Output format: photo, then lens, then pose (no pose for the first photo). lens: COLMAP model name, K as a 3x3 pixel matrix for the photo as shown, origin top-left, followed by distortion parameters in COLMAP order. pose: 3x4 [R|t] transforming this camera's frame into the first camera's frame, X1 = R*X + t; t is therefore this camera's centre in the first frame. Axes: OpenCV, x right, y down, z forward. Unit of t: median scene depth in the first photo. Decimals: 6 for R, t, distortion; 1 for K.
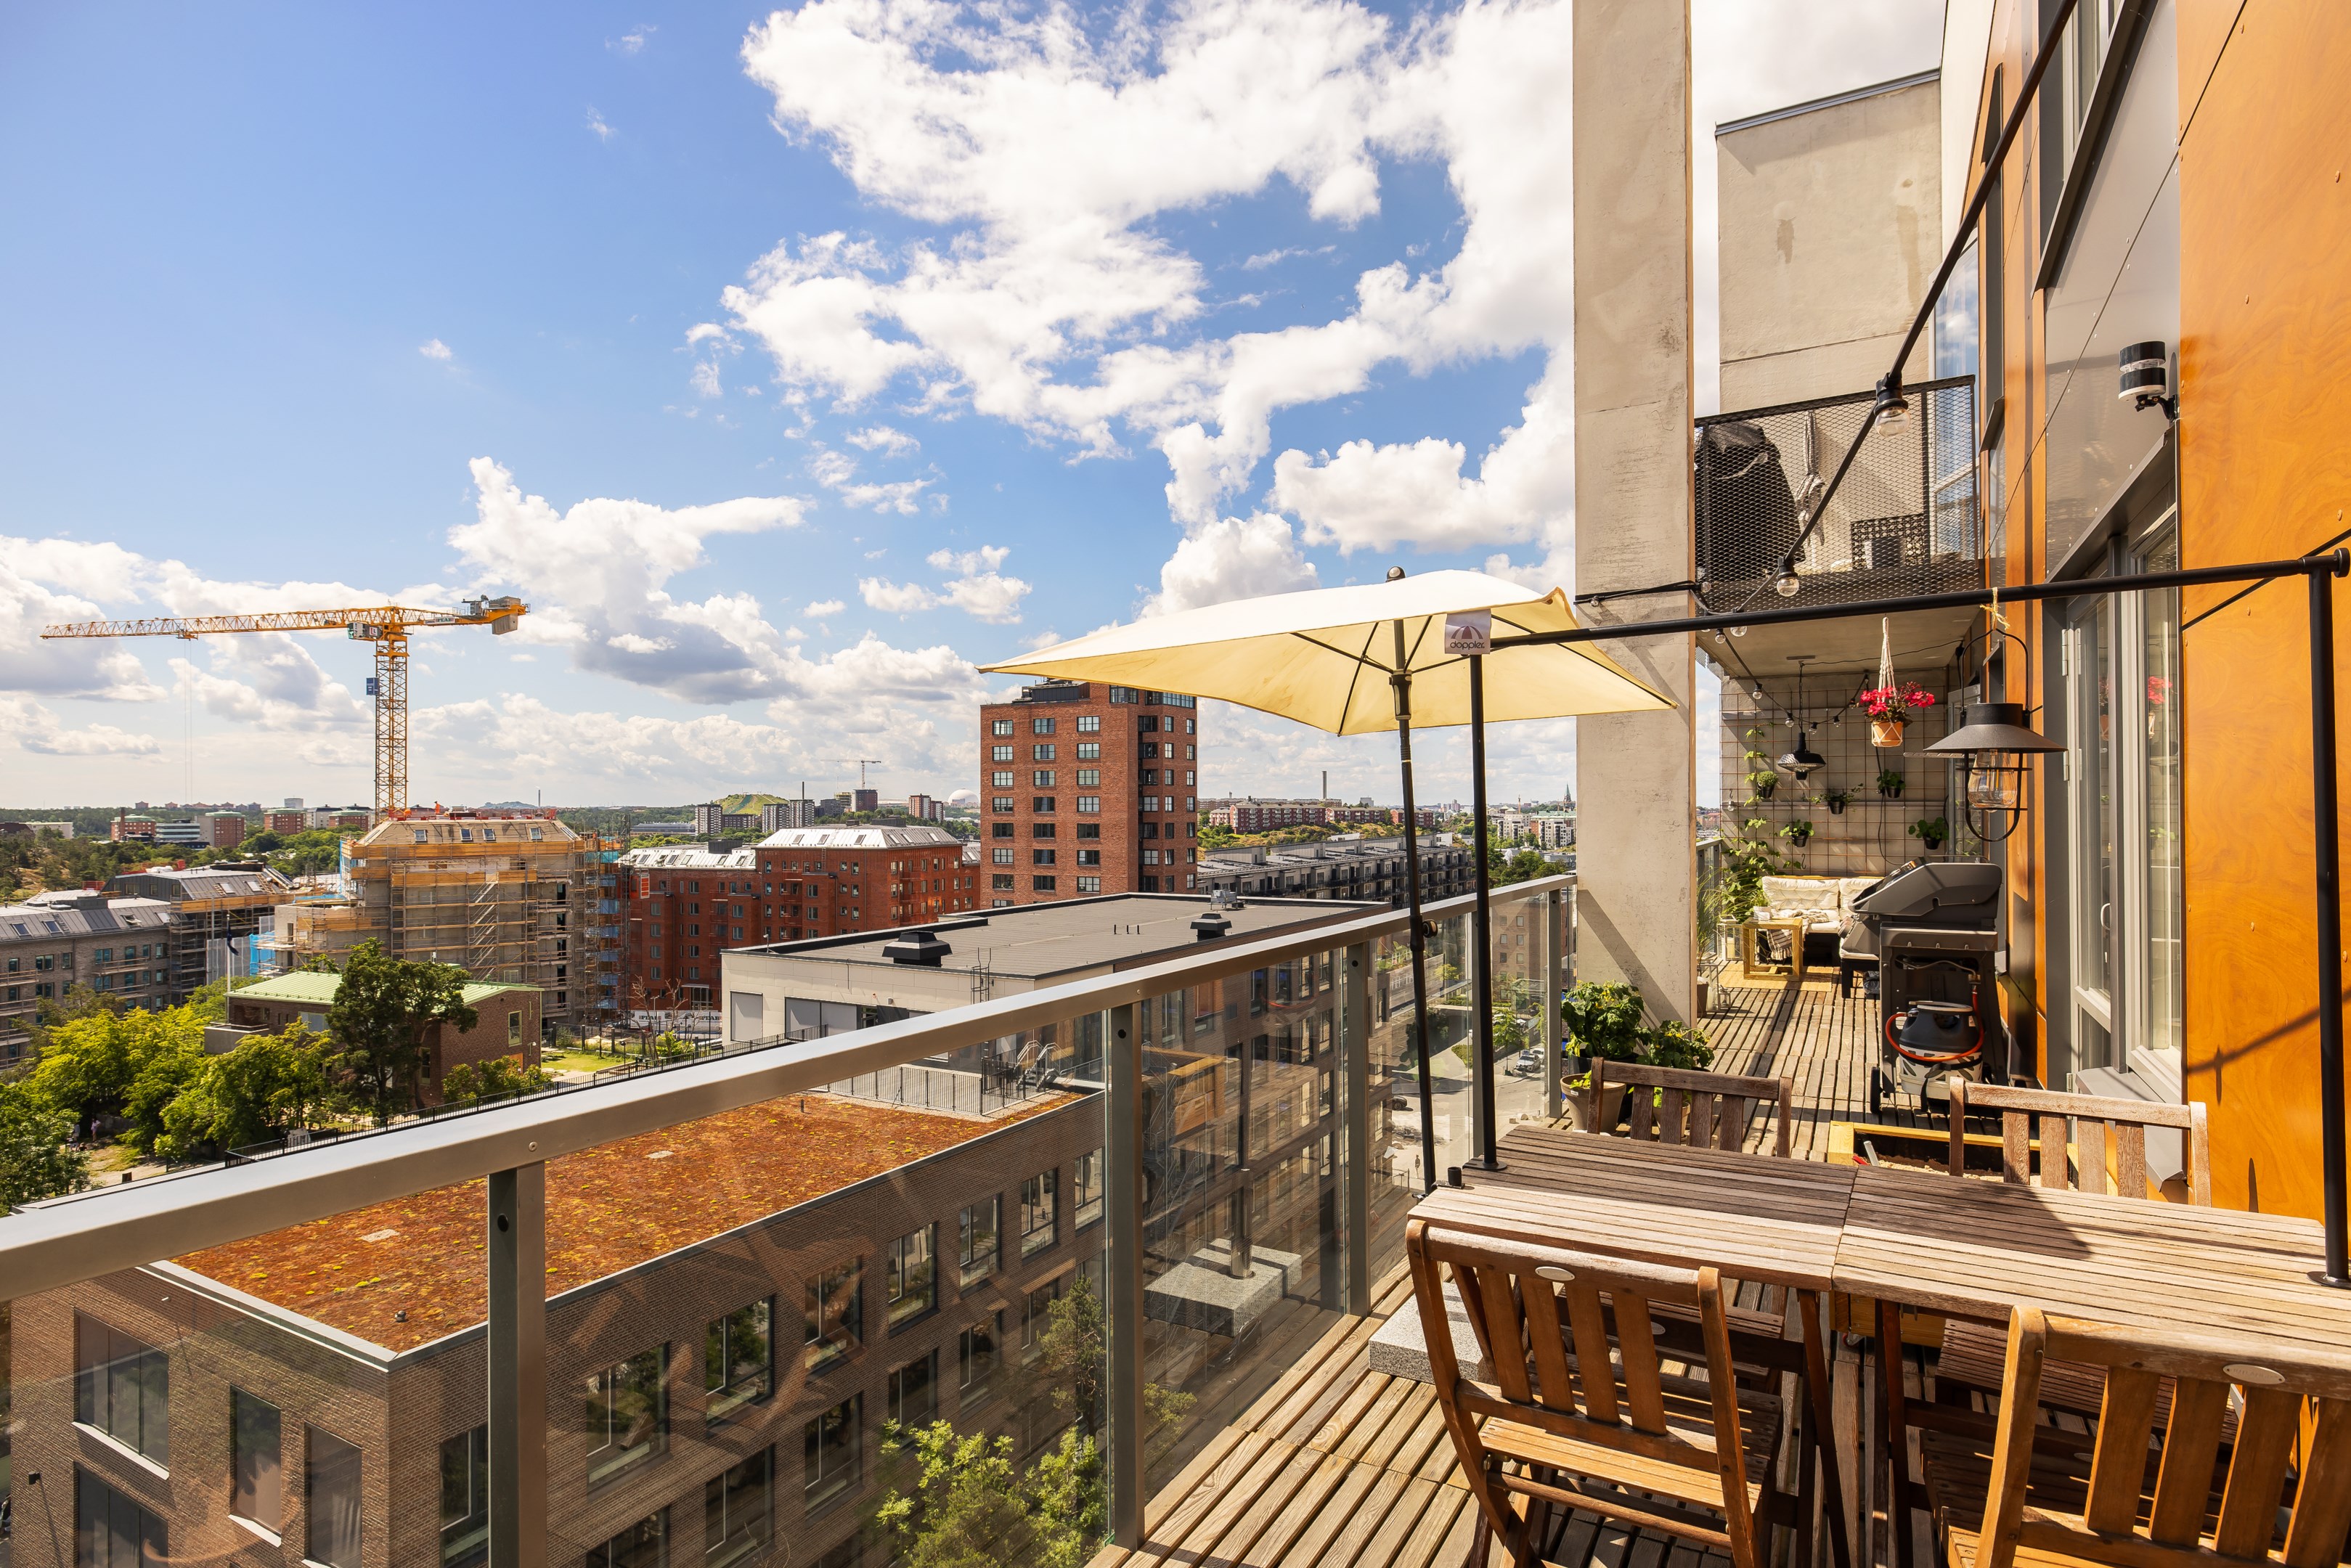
lens RADIAL K [[1269.5, 0, 1143.9], [0, 1269.5, 799.3], [0, 0, 1]] dist [-0.012905, -0.000035]
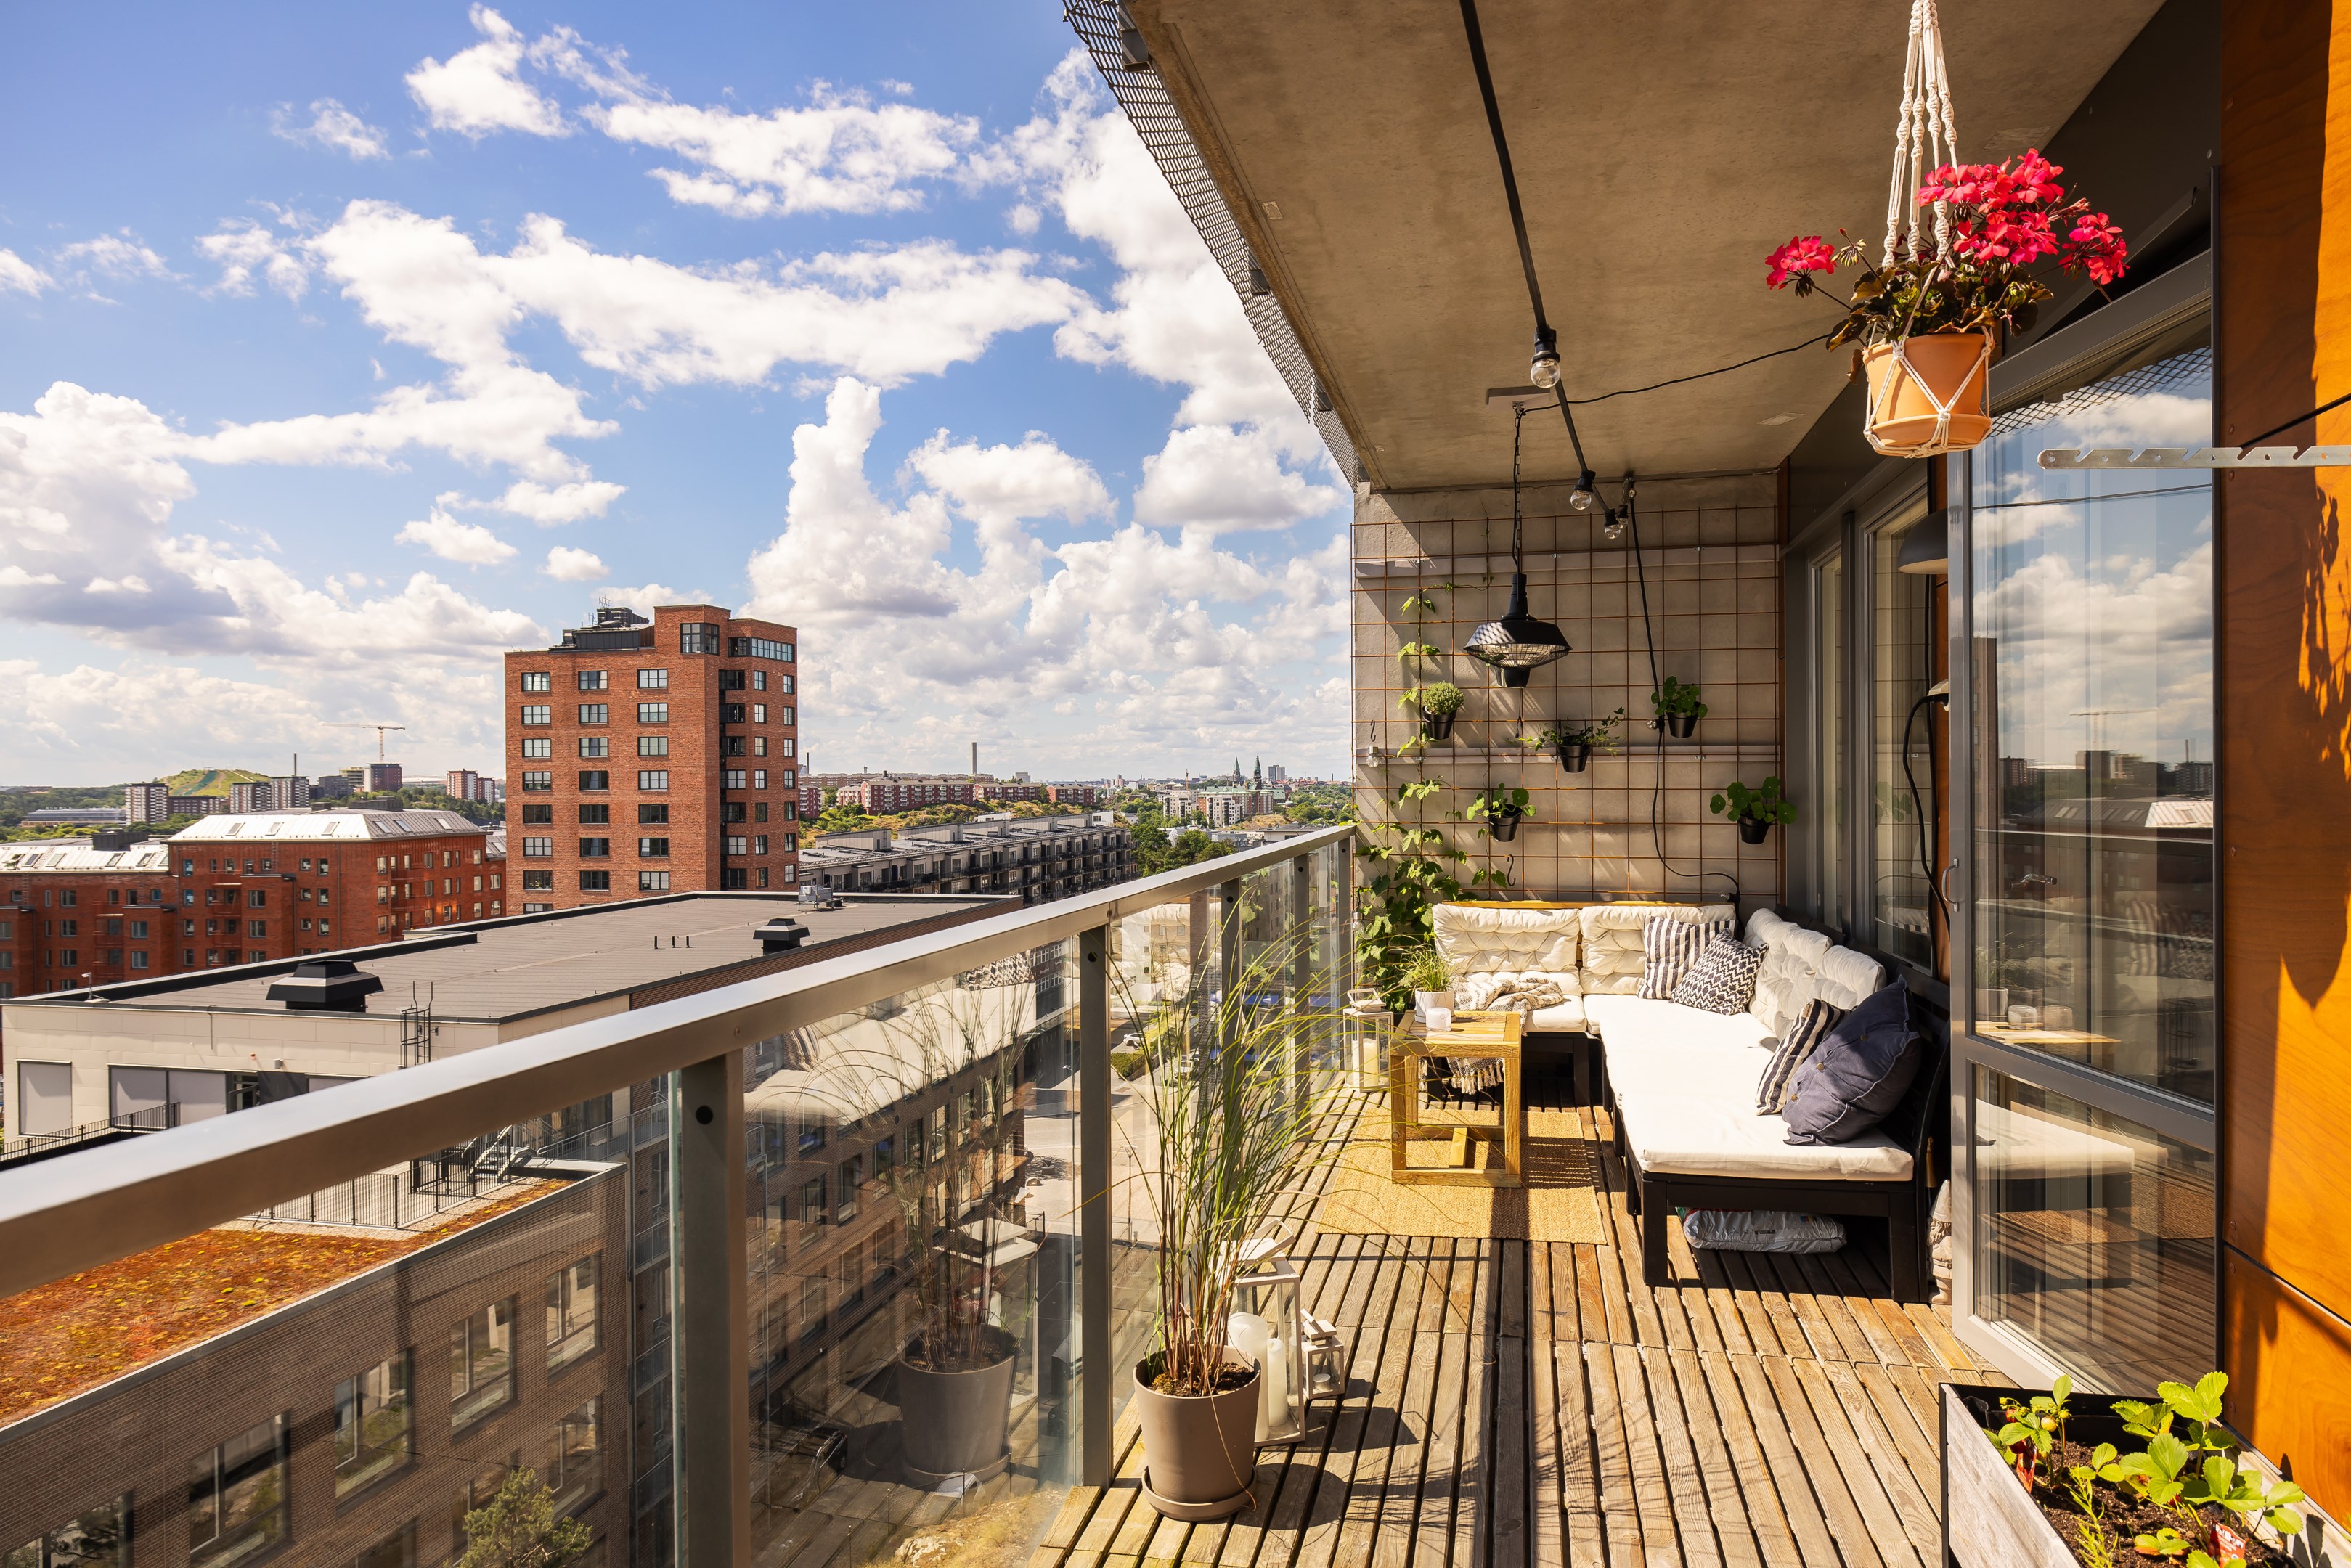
lens RADIAL K [[1333.1, 0, 1218.2], [0, 1333.1, 786.1], [0, 0, 1]] dist [0.004211, -0.002447]
pose [[0.955637, -0.004681, 0.294509, 0.047884], [0.002556, 0.999968, 0.007601, 0.002295], [-0.294535, -0.006511, 0.955619, 0.098776]]
